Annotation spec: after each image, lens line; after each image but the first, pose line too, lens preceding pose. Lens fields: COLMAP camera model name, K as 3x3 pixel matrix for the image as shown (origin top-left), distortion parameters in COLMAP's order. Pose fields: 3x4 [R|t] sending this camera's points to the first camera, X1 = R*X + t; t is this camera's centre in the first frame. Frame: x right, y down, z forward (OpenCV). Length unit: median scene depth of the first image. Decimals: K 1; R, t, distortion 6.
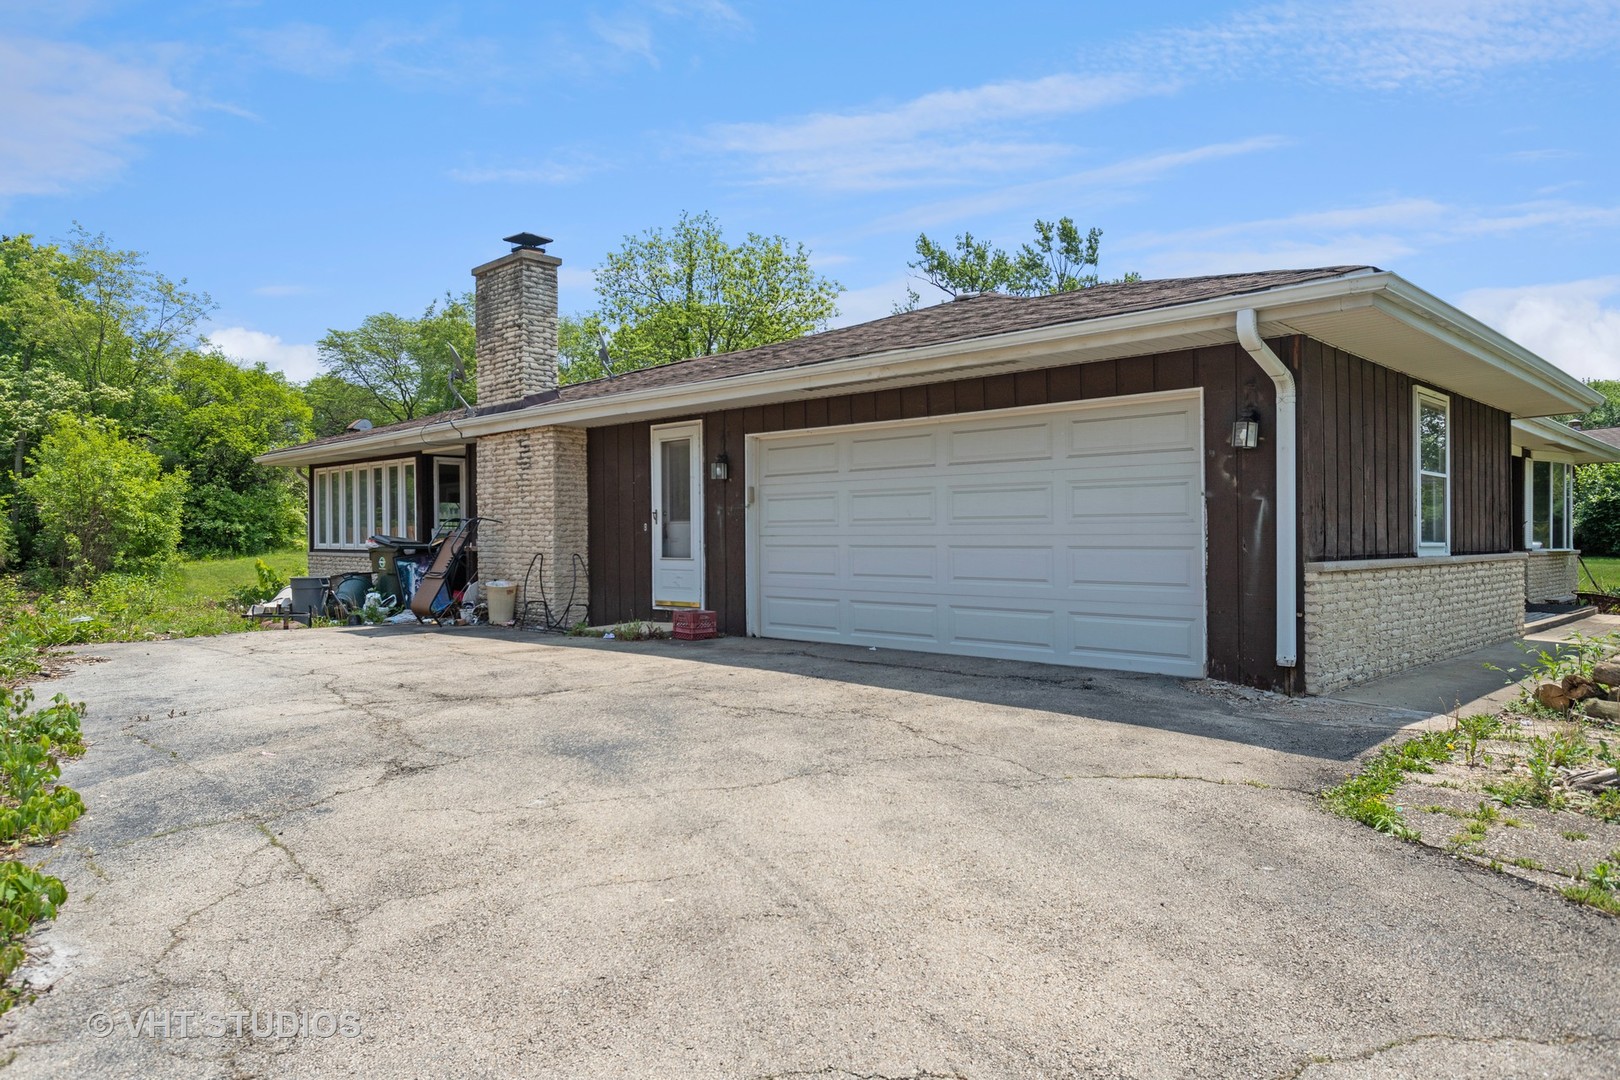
lens RADIAL K [[1056.5, 0, 806.8], [0, 1056.5, 542.9], [0, 0, 1]] dist [0.001655, 0.001176]
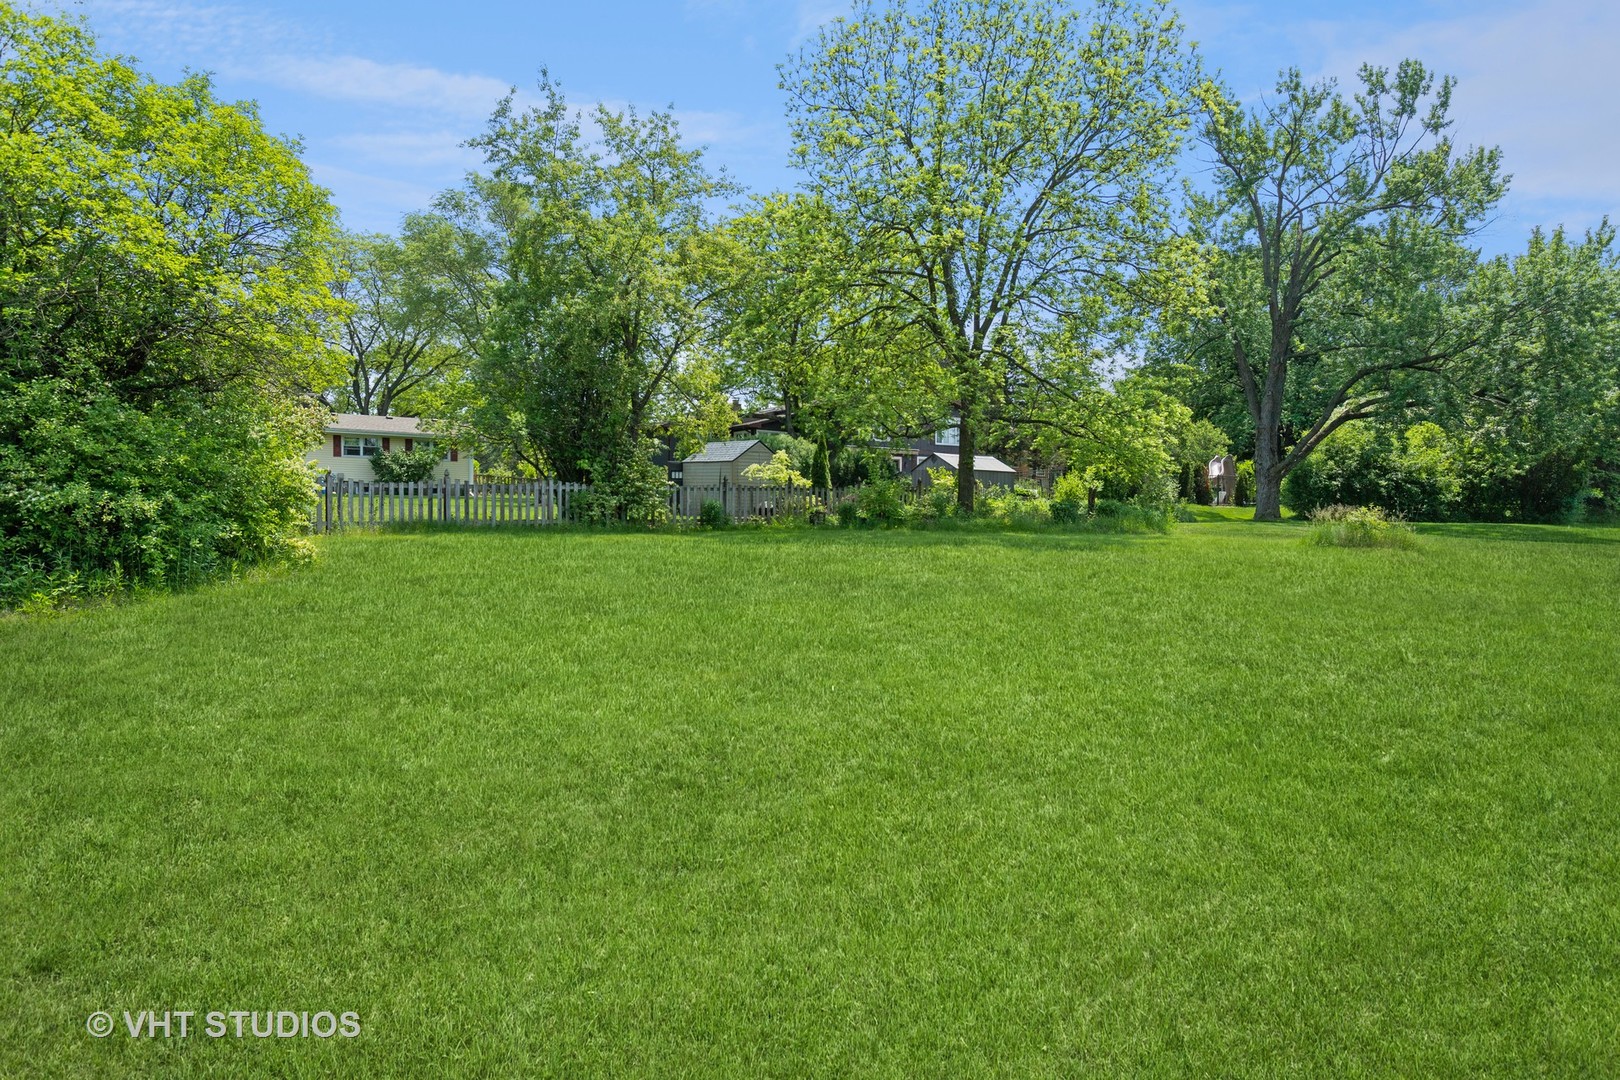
lens RADIAL K [[1056.5, 0, 813.5], [0, 1056.5, 534.6], [0, 0, 1]] dist [0.001655, 0.001176]
pose [[0.996458, -0.000401, 0.084092, -0.351076], [0.000060, 0.999992, 0.004051, -0.006866], [-0.084093, -0.004032, 0.996450, 0.643818]]
